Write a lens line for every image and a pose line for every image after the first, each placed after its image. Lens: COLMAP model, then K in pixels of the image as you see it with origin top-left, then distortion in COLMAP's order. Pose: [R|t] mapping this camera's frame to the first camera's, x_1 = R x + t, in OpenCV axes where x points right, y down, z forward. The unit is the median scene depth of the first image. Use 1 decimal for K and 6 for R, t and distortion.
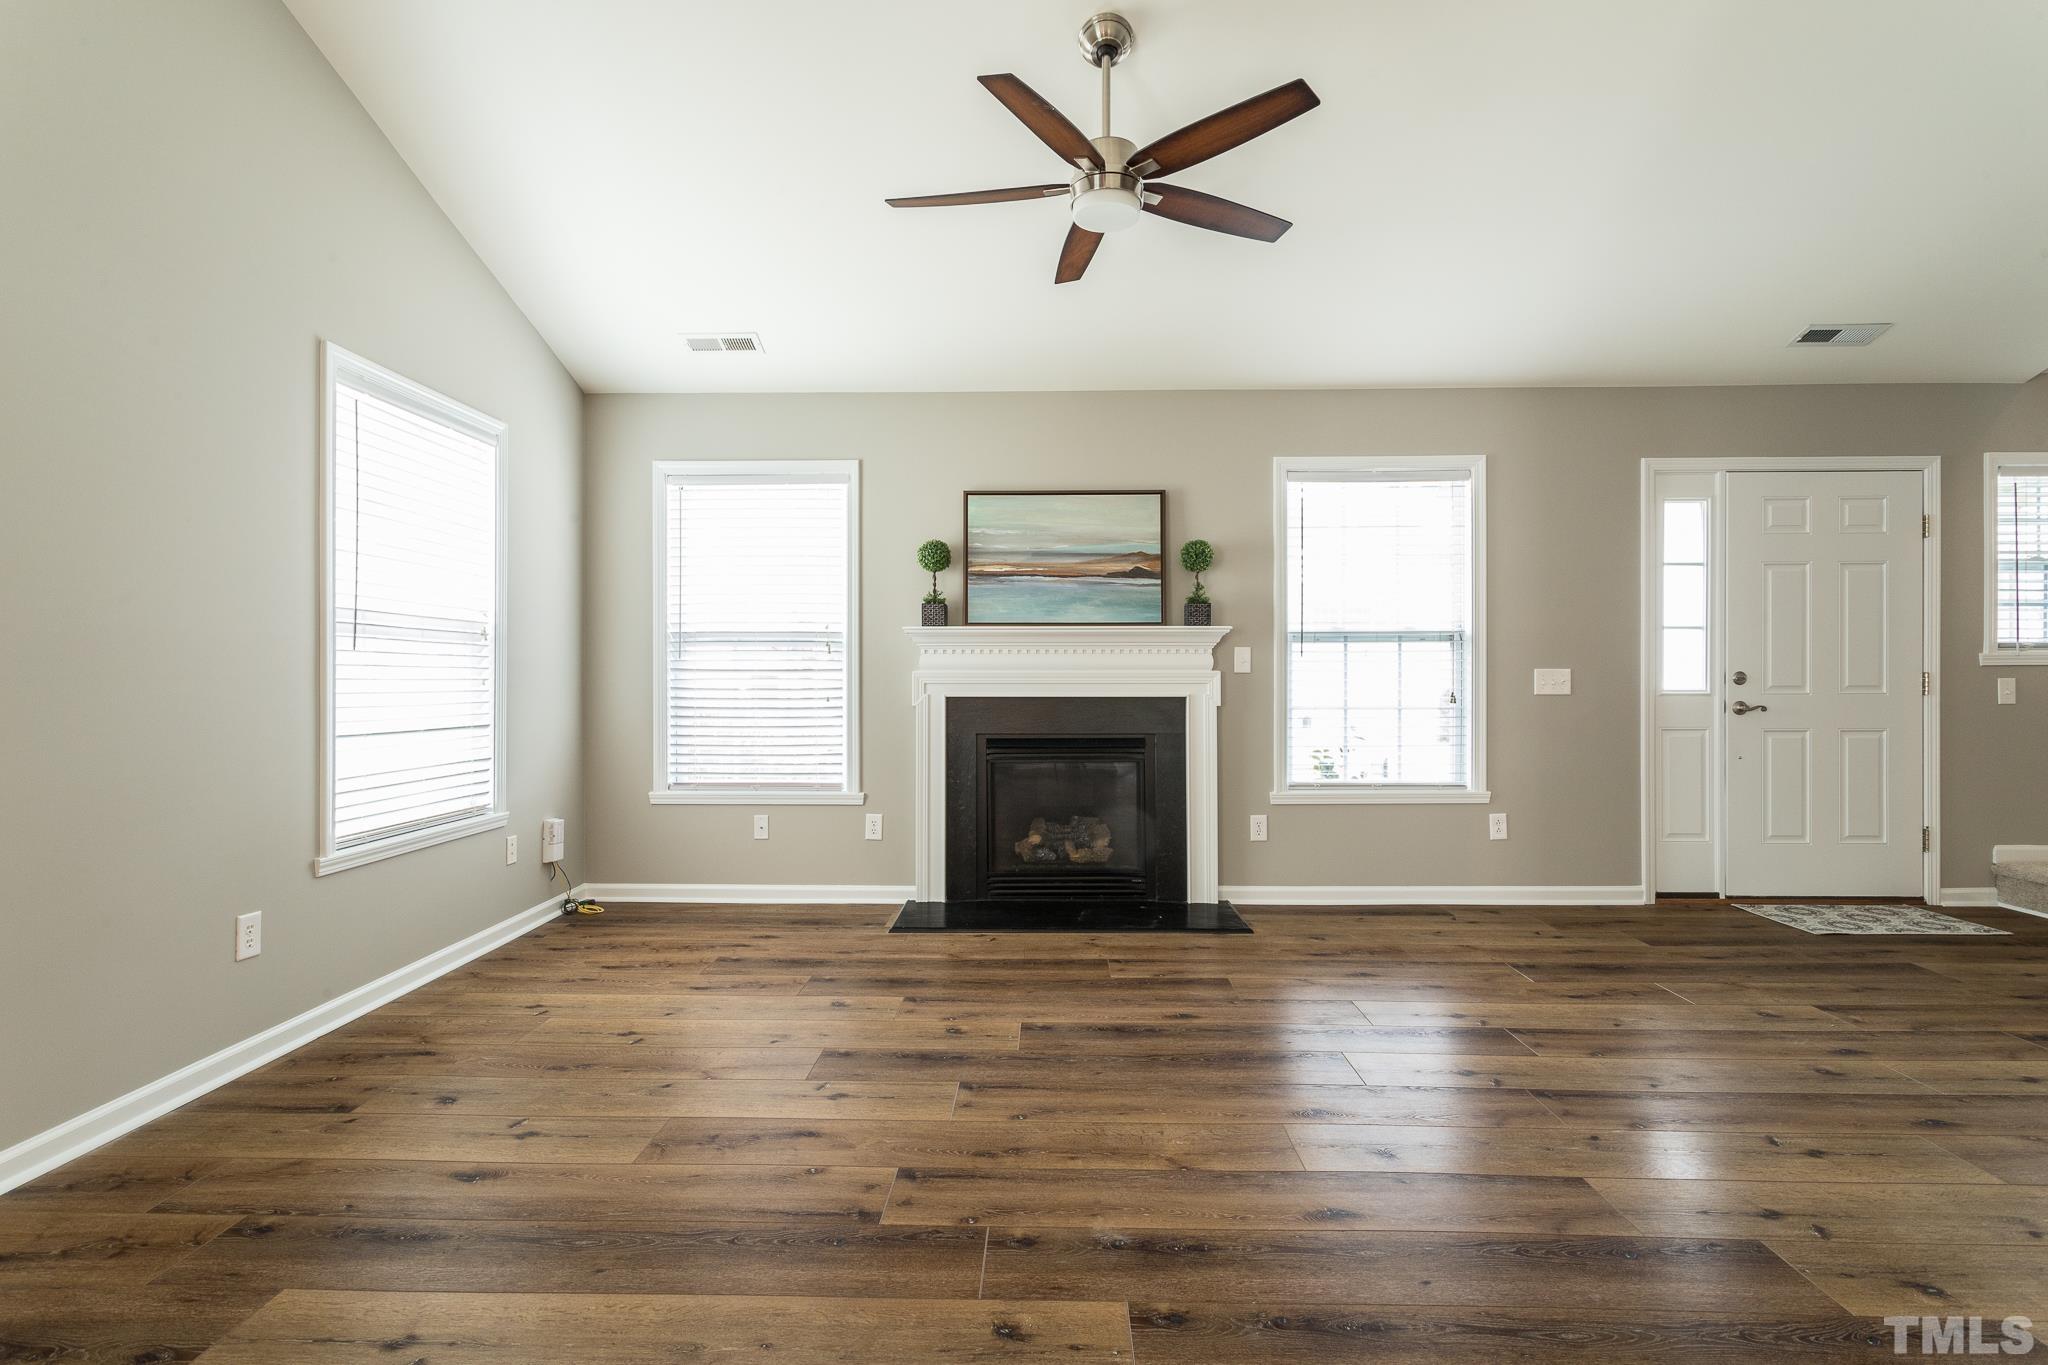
lens RADIAL K [[975.3, 0, 1027.0], [0, 975.3, 675.0], [0, 0, 1]] dist [-0.002206, 0.004536]
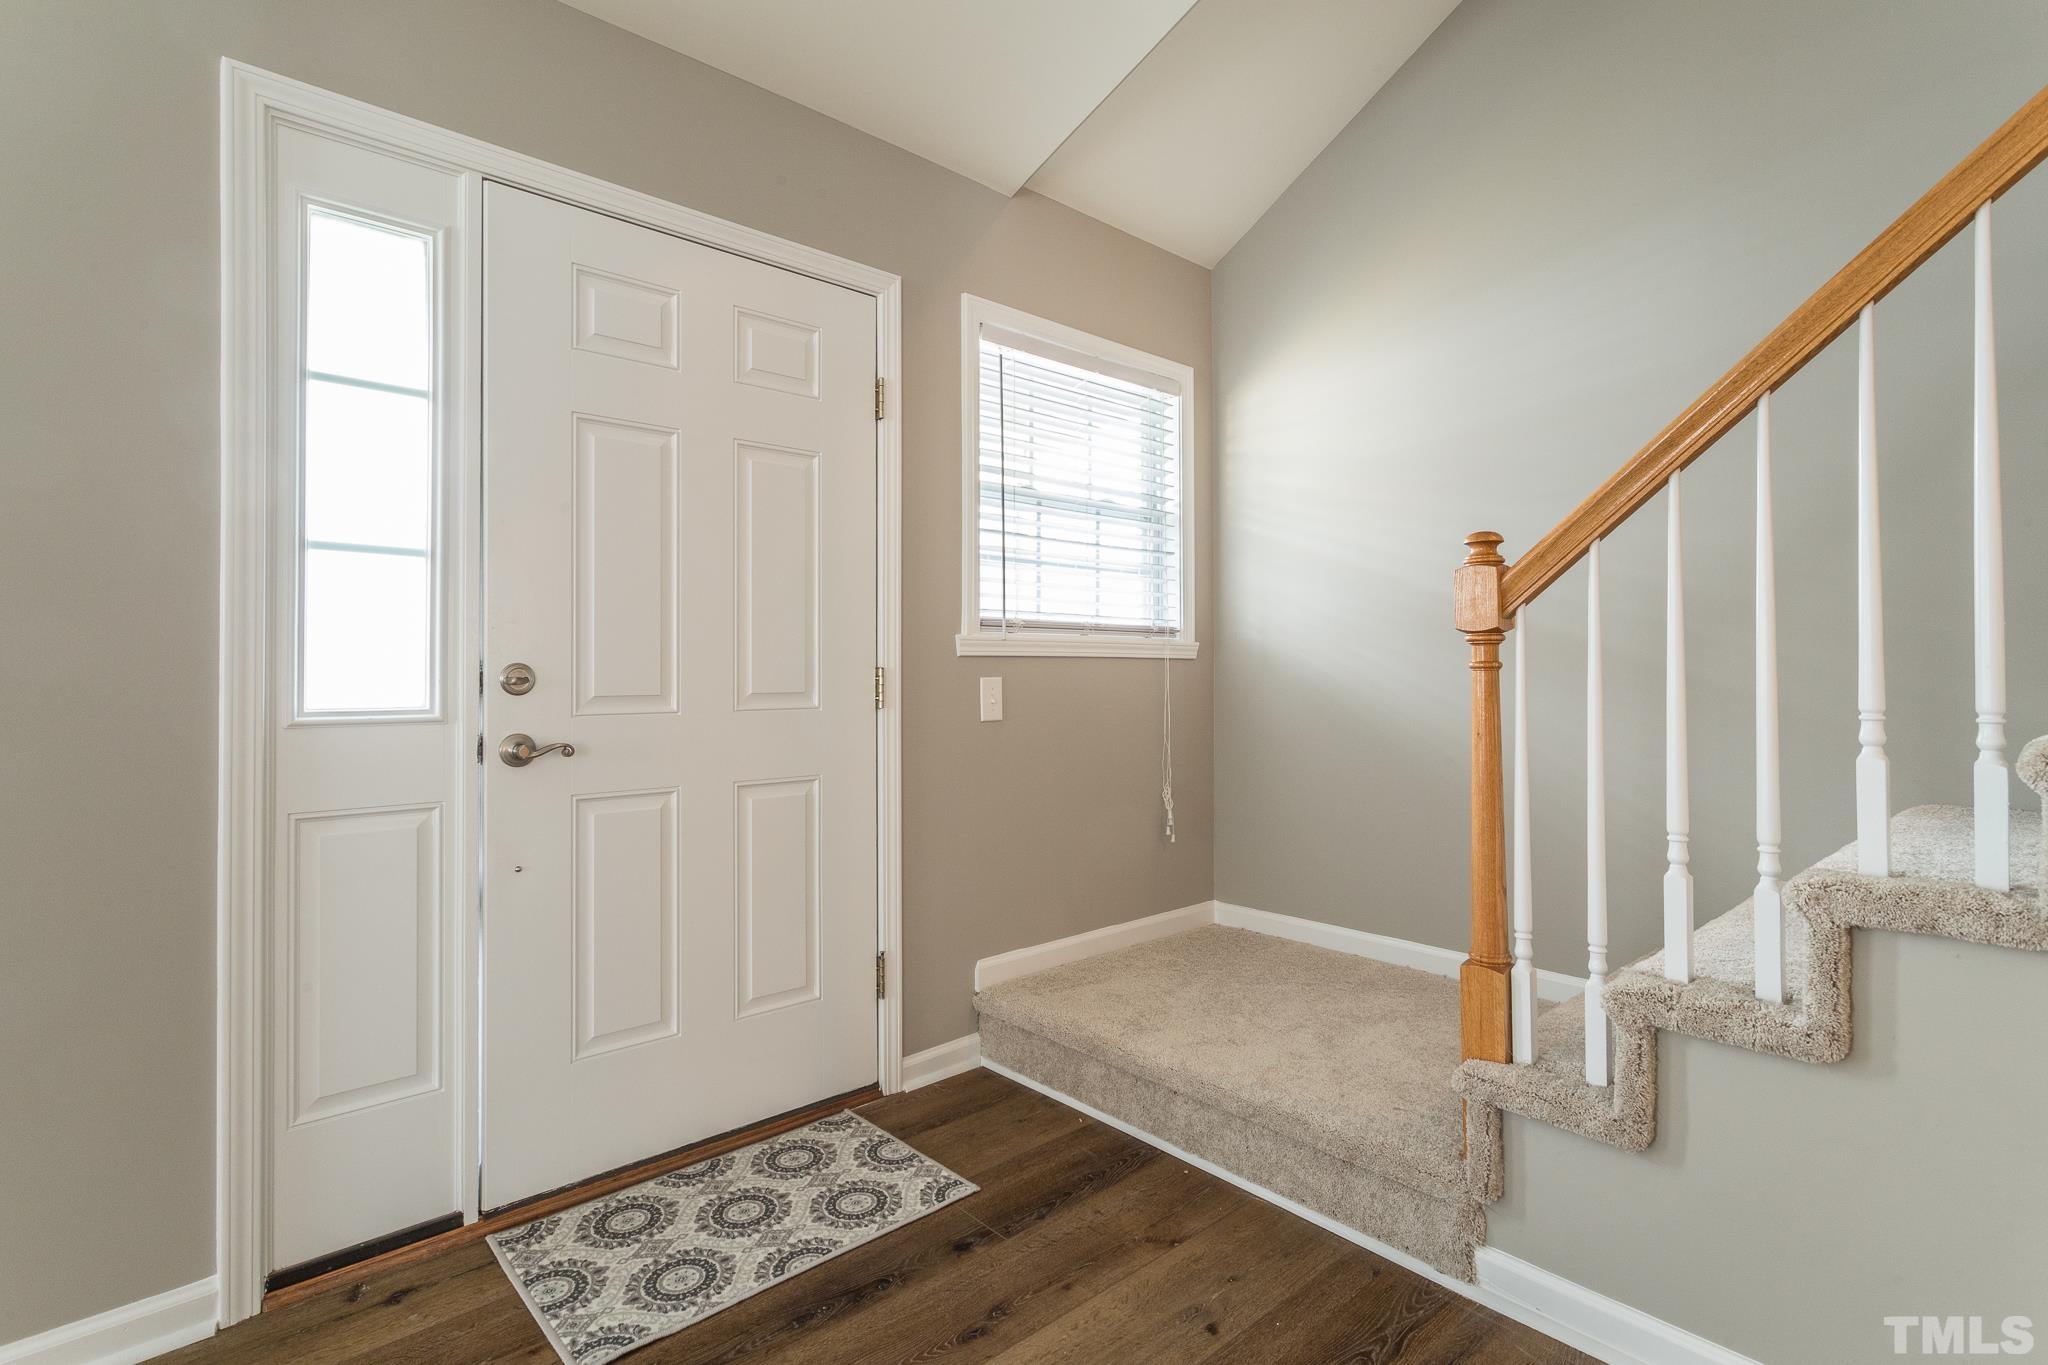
lens RADIAL K [[975.3, 0, 1029.0], [0, 975.3, 673.5], [0, 0, 1]] dist [-0.002206, 0.004536]
pose [[0.726903, -0.000440, 0.686740, 0.607165], [0.002366, 0.999995, -0.001864, 0.001999], [-0.686736, 0.002980, 0.726901, 0.548483]]
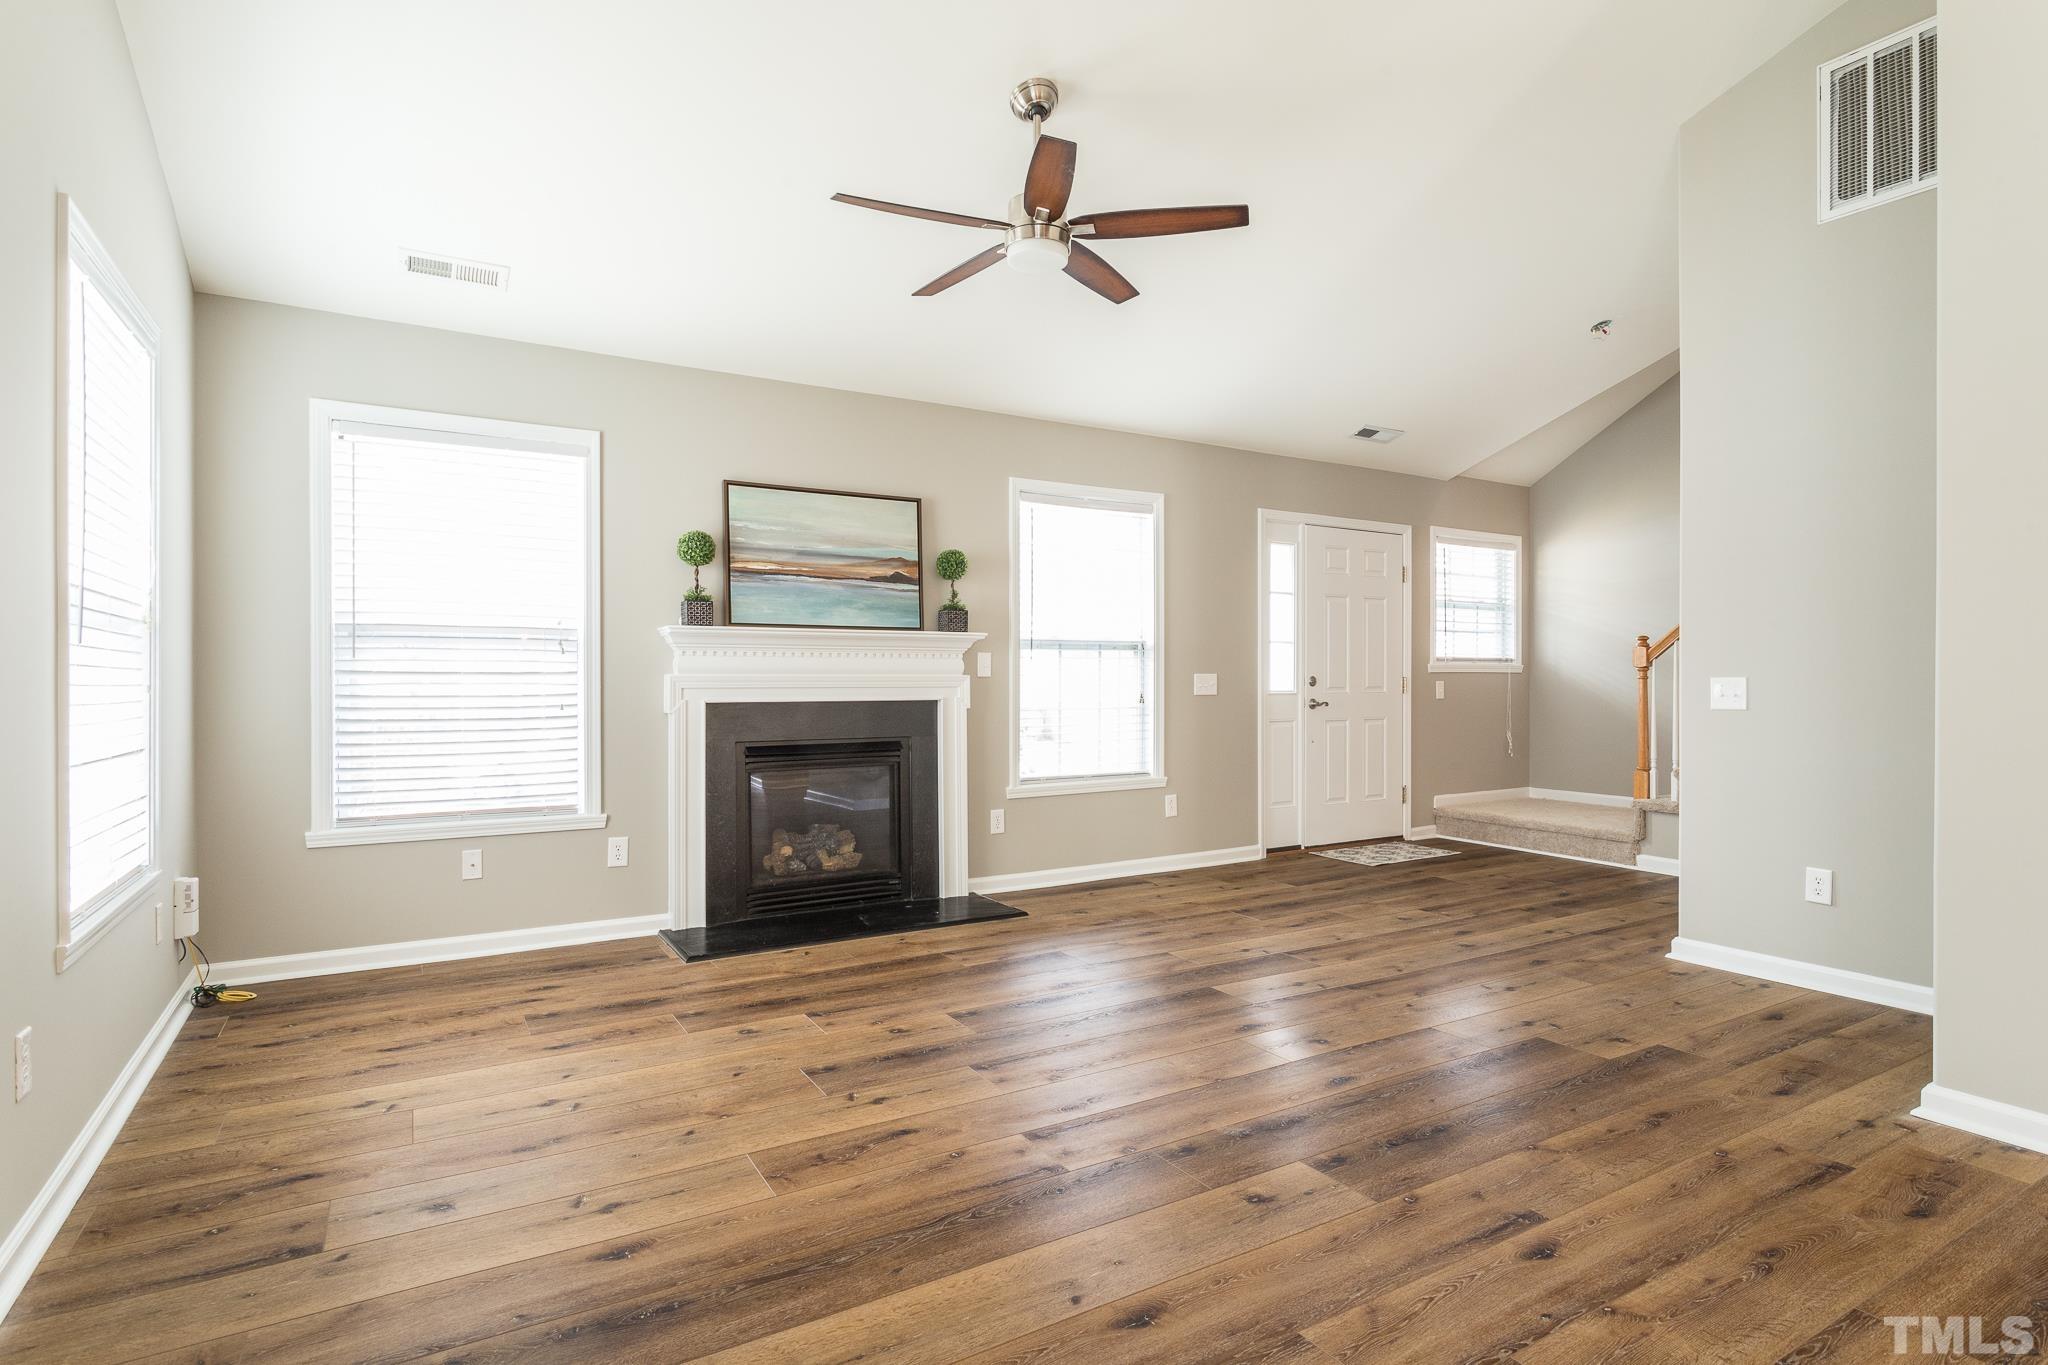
lens RADIAL K [[1047.5, 0, 1031.7], [0, 1047.5, 682.1], [0, 0, 1]] dist [-0.011953, 0.006214]
pose [[0.843177, -0.001562, 0.537634, -0.357714], [-0.000455, 0.999993, 0.003618, -0.000758], [-0.537636, -0.003295, 0.843170, 0.006932]]
